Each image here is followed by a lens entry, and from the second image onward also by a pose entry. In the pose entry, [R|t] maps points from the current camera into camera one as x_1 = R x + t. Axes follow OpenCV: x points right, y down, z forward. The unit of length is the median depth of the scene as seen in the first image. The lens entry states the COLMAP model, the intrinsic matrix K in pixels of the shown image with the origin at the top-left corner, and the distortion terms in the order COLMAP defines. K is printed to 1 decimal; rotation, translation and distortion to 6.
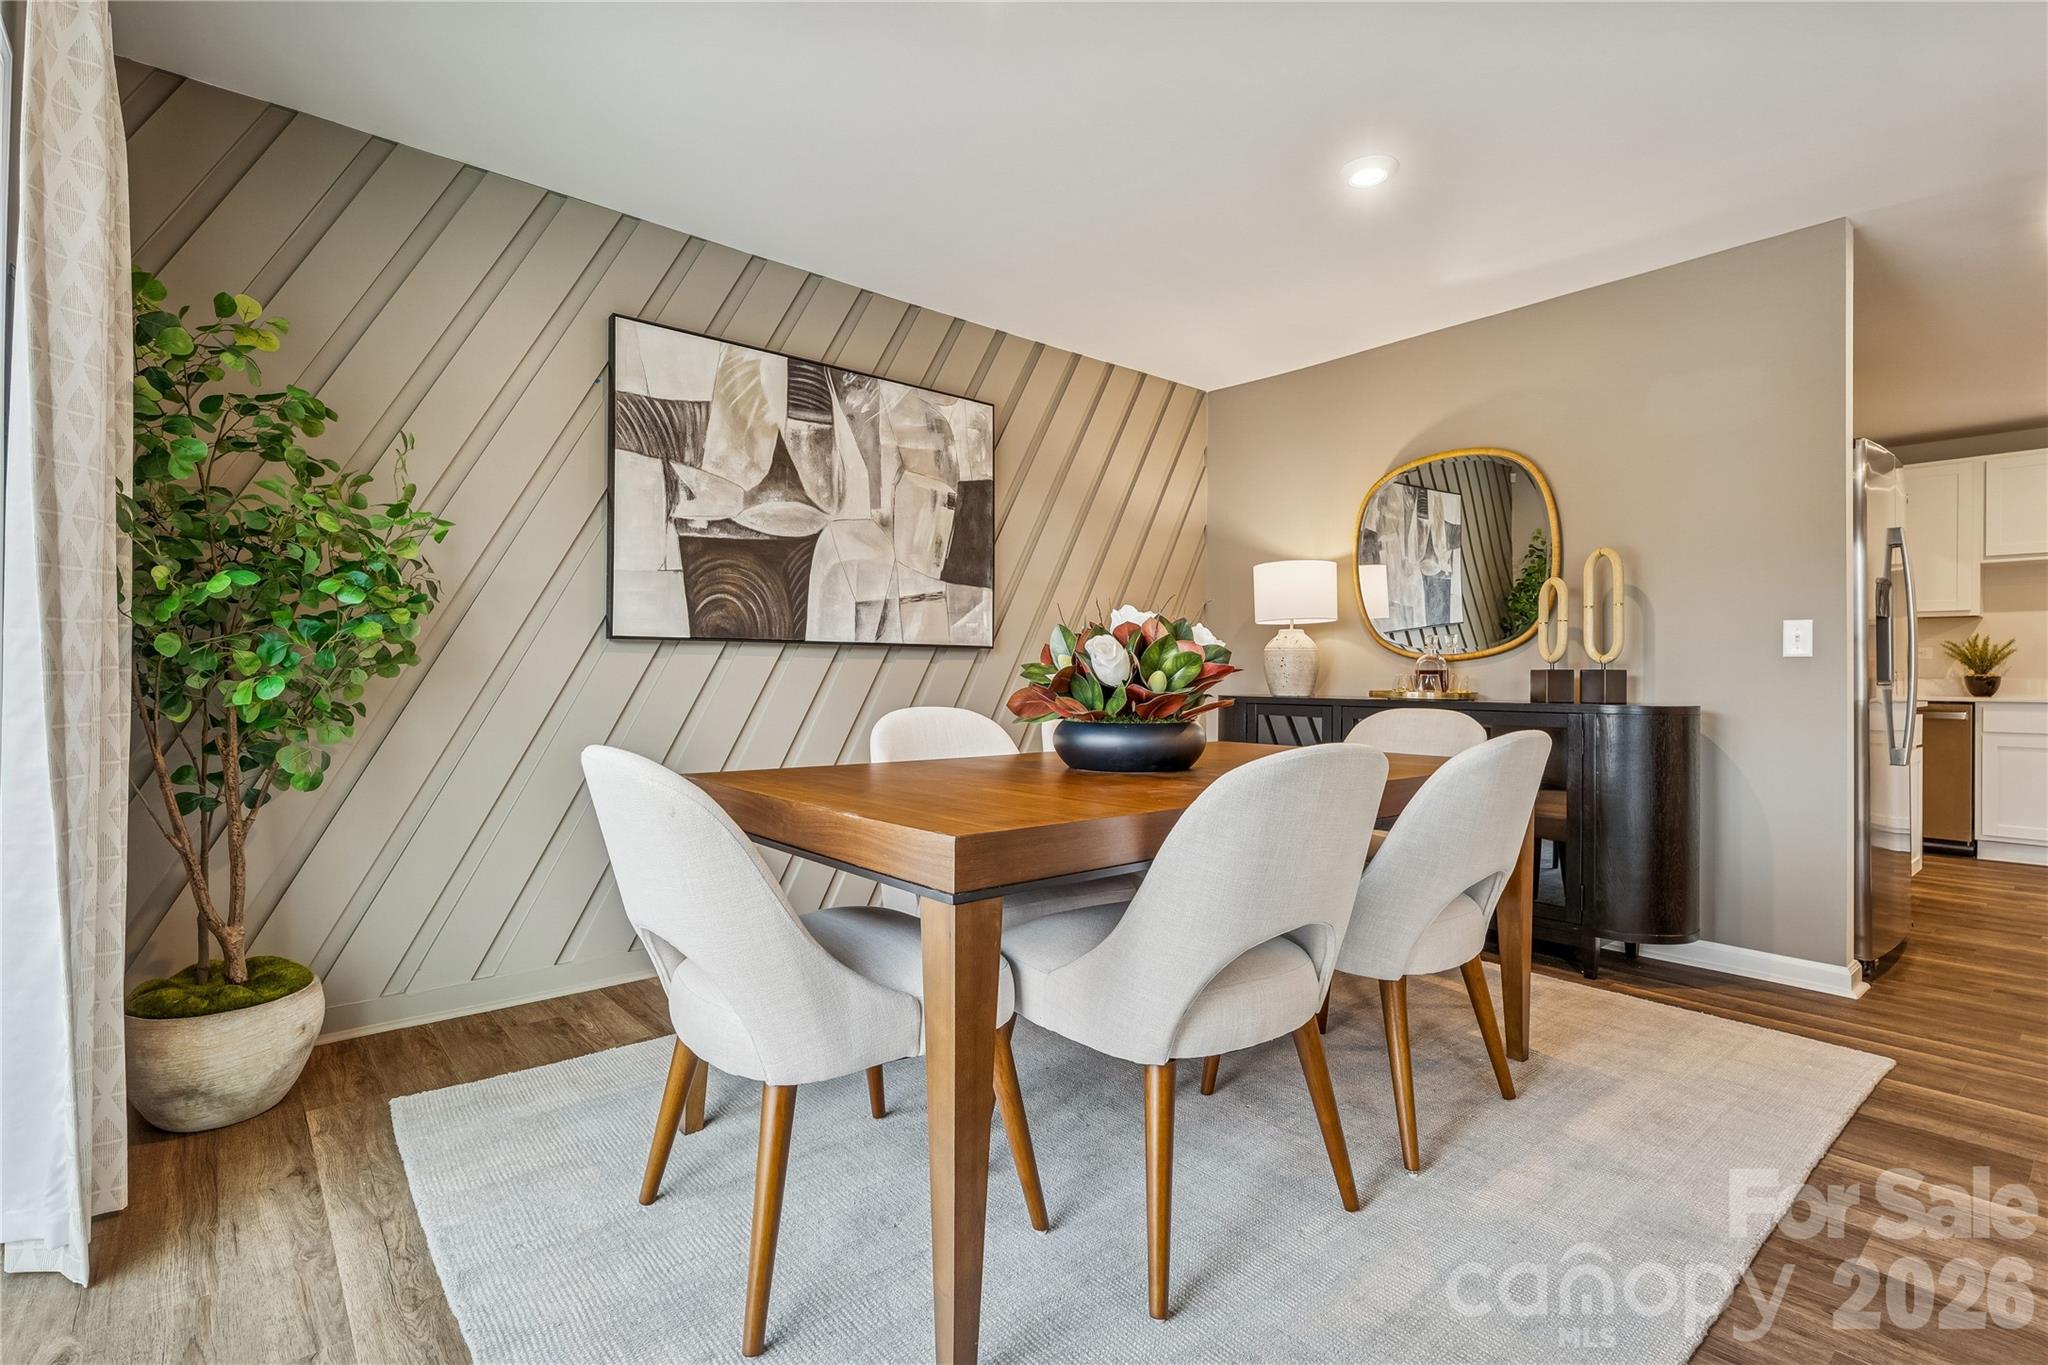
lens RADIAL K [[950.7, 0, 1039.5], [0, 950.7, 677.9], [0, 0, 1]] dist [0.002941, -0.002891]
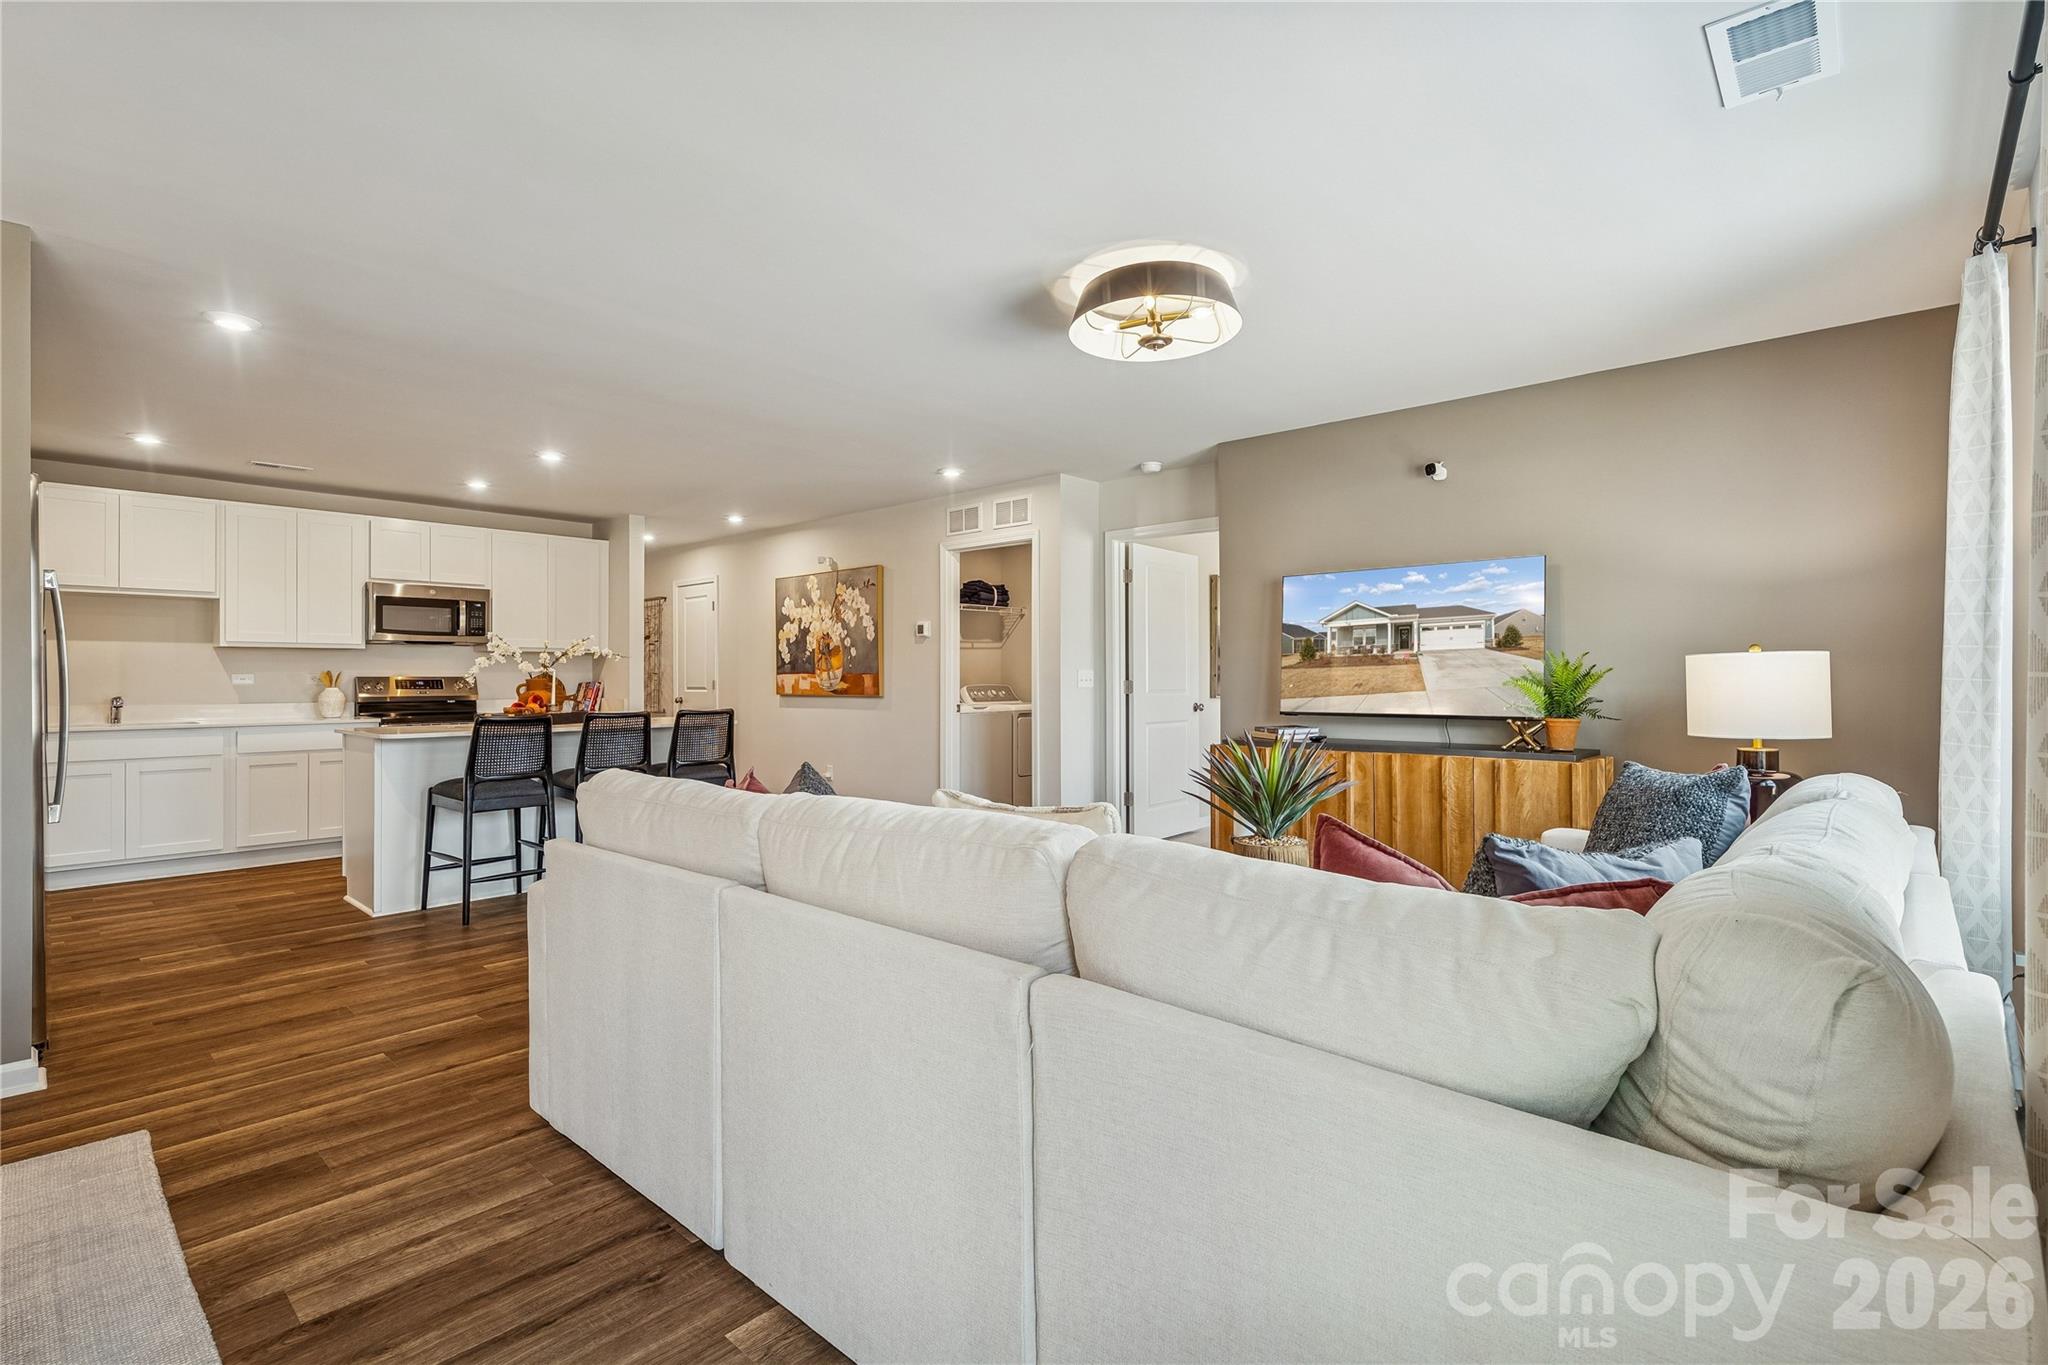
lens RADIAL K [[950.7, 0, 1020.4], [0, 950.7, 688.0], [0, 0, 1]] dist [0.002941, -0.002891]
pose [[-0.123402, -0.014815, 0.992246, -0.134276], [0.002327, 0.999881, 0.015218, -0.050521], [-0.992354, 0.004187, -0.123353, 0.159784]]
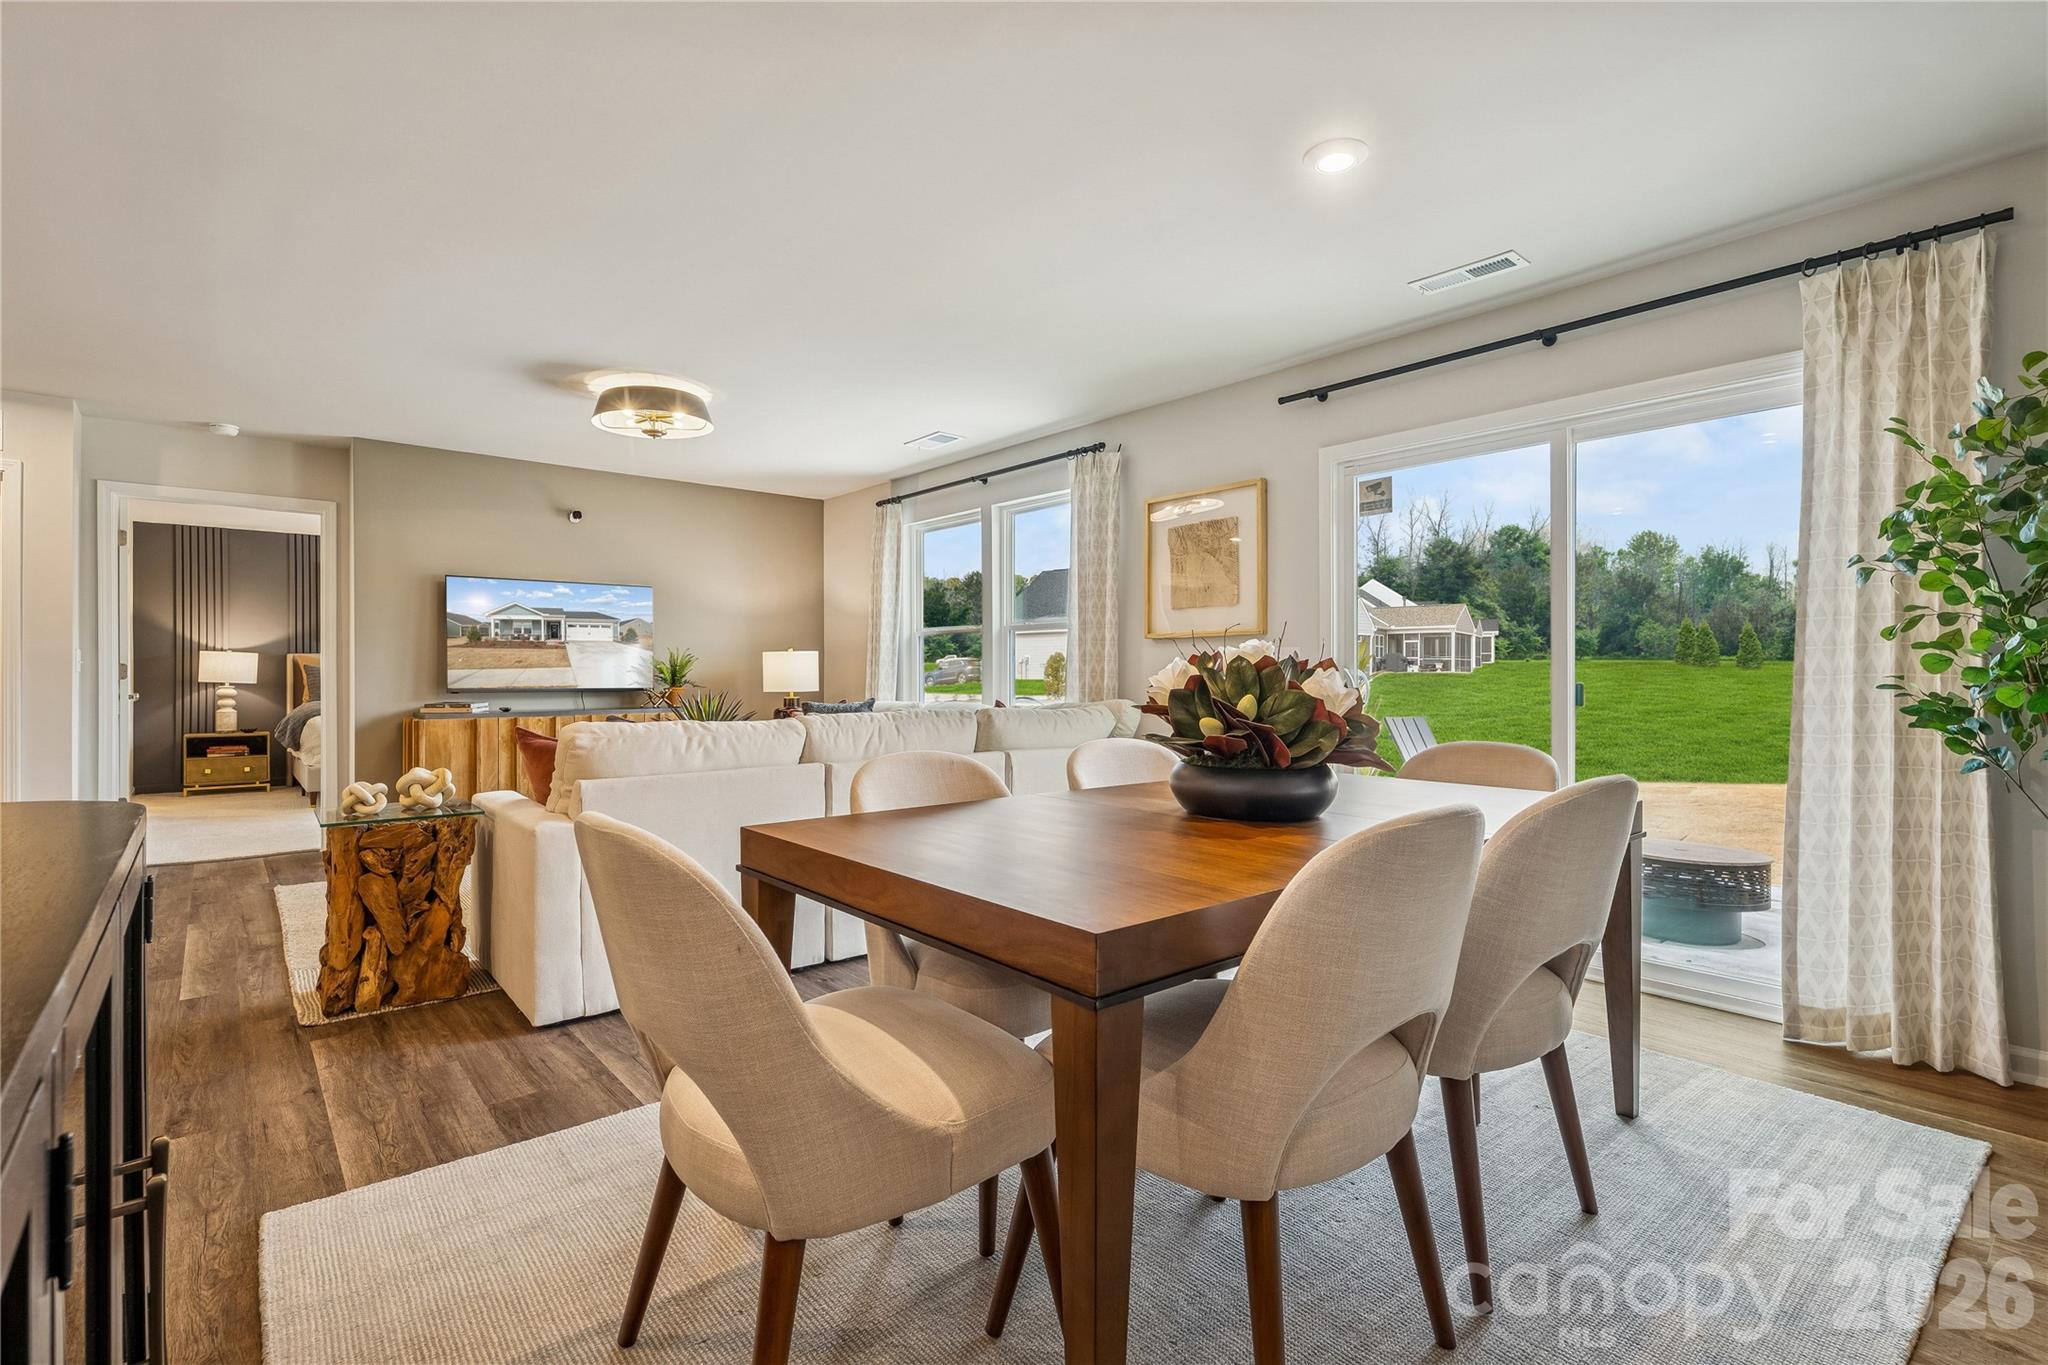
lens RADIAL K [[950.7, 0, 1038.3], [0, 950.7, 679.0], [0, 0, 1]] dist [0.002941, -0.002891]
pose [[-0.999978, -0.003270, -0.005734, 0.191739], [-0.003323, 0.999952, 0.009170, -0.030257], [0.005704, 0.009189, -0.999942, 1.247478]]
